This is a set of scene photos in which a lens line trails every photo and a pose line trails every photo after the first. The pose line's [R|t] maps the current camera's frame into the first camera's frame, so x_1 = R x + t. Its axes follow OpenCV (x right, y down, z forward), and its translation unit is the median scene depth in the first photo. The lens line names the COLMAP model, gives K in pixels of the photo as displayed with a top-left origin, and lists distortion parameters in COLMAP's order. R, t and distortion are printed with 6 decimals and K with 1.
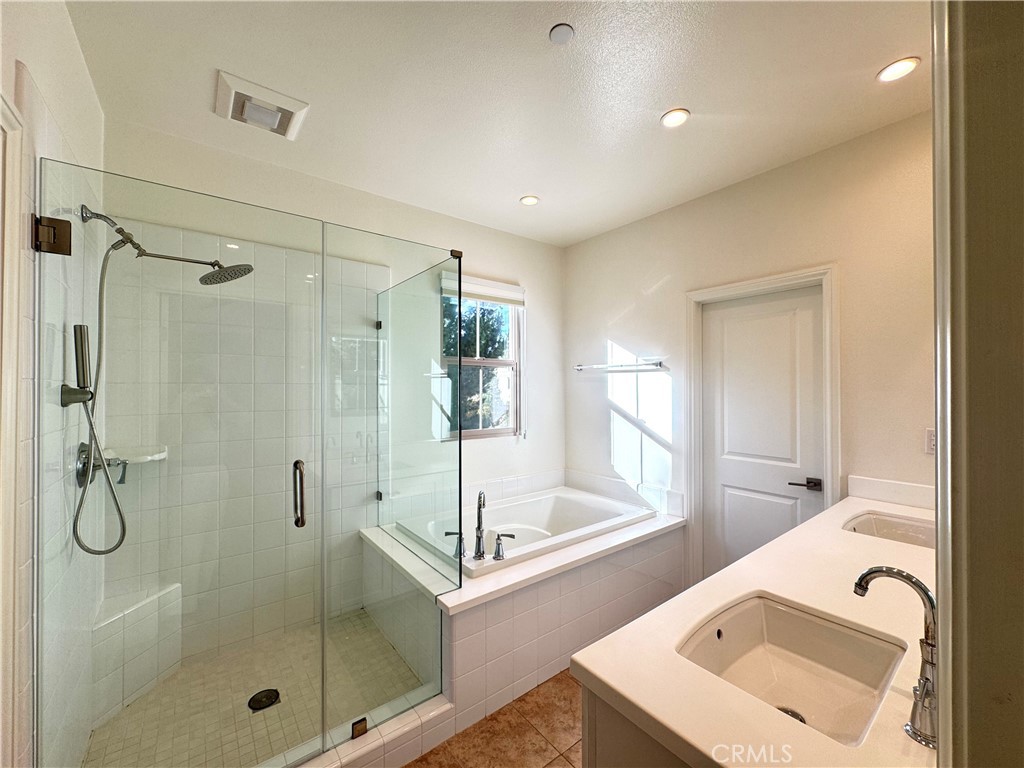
lens RADIAL K [[404.4, 0, 512.0], [0, 404.4, 384.0], [0, 0, 1]] dist [0.000023, 0.000148]
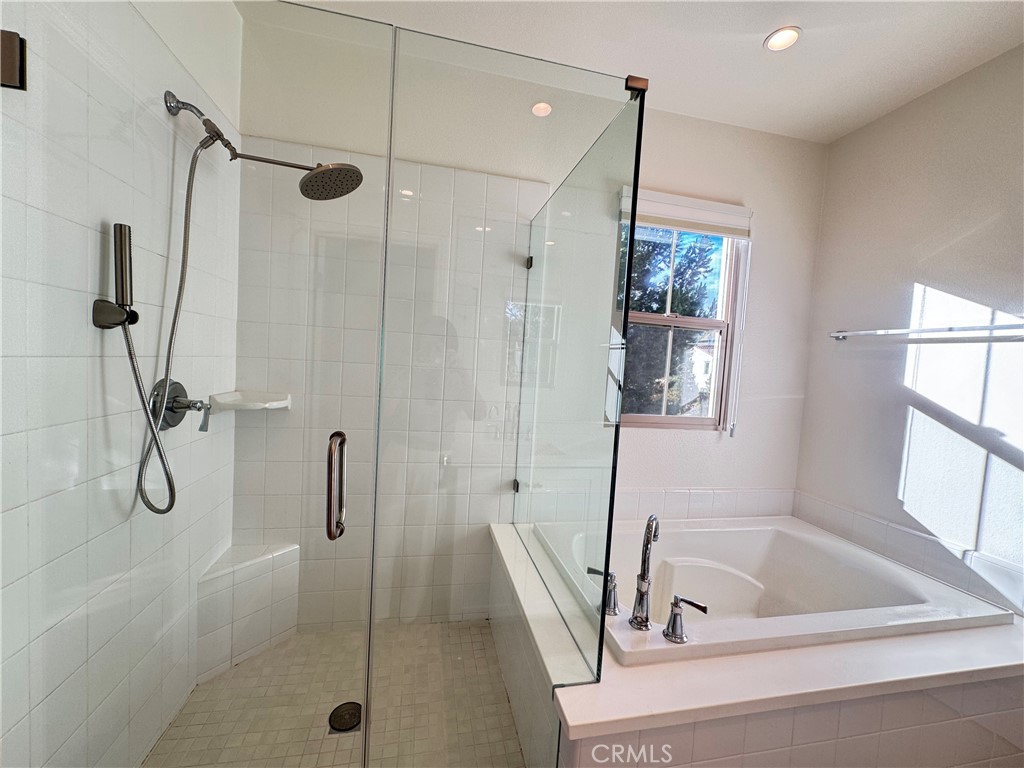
lens RADIAL K [[404.4, 0, 512.0], [0, 404.4, 384.0], [0, 0, 1]] dist [0.000023, 0.000148]
pose [[0.896797, 0.080670, -0.435027, -0.013757], [-0.058337, 0.996213, 0.064475, 0.032478], [0.438580, -0.032443, 0.898106, 0.304234]]
